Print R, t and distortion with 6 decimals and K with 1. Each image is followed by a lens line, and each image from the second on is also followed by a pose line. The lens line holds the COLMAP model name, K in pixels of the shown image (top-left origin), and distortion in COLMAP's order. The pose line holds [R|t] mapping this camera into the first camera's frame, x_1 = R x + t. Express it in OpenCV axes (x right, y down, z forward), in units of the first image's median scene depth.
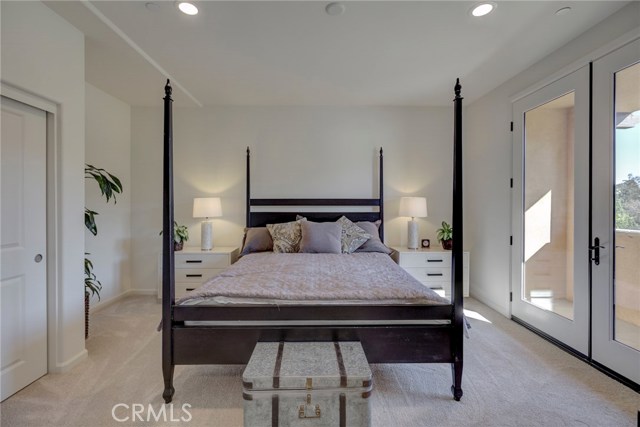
lens RADIAL K [[300.2, 0, 319.9], [0, 300.2, 209.8], [0, 0, 1]] dist [-0.004068, -0.000342]
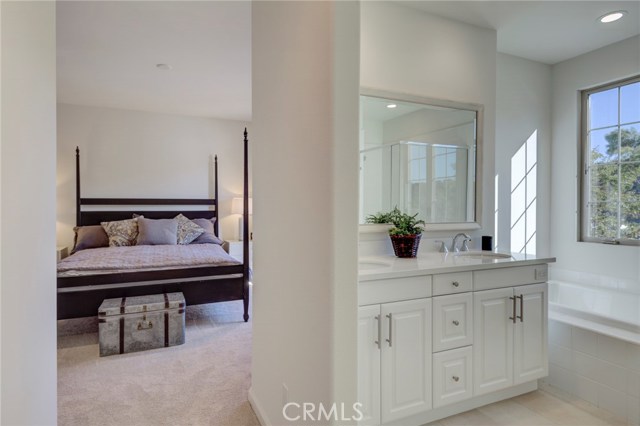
lens RADIAL K [[346.9, 0, 325.7], [0, 346.9, 207.6], [0, 0, 1]] dist [0.005330, -0.001051]
pose [[0.906182, -0.003422, 0.422875, 0.025594], [0.006811, 0.999956, -0.006505, 0.010466], [-0.422834, 0.008775, 0.906165, -0.502100]]
